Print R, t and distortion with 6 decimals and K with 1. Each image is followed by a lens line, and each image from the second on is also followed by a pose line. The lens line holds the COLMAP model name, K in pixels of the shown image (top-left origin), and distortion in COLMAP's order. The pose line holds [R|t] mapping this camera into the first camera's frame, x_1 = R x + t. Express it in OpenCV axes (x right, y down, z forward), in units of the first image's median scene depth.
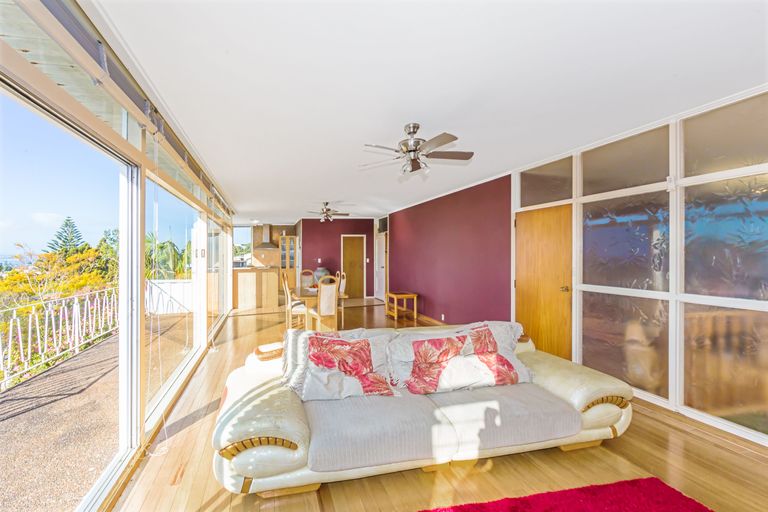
lens RADIAL K [[324.7, 0, 335.2], [0, 324.7, 254.3], [0, 0, 1]] dist [0.001029, 0.000003]
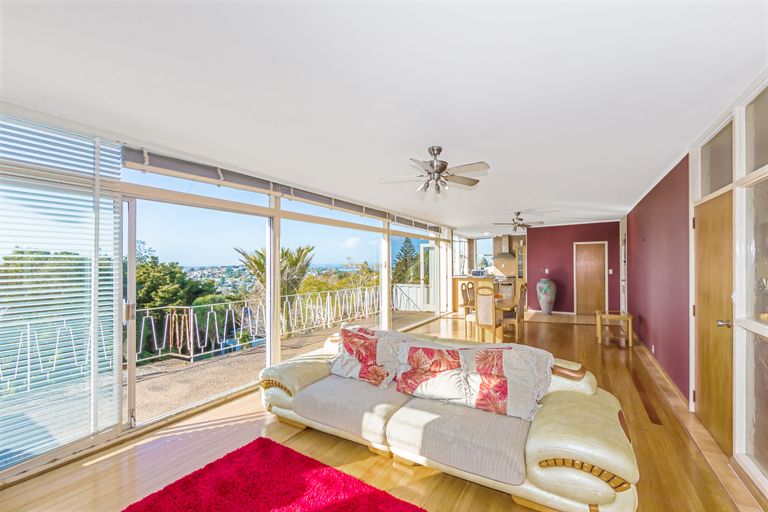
lens RADIAL K [[314.0, 0, 405.7], [0, 314.0, 261.1], [0, 0, 1]] dist [0.000324, 0.000020]
pose [[0.757526, -0.003854, -0.652794, 0.870025], [0.000674, 0.999987, -0.005122, -0.018956], [0.652805, 0.003441, 0.757518, 0.159482]]
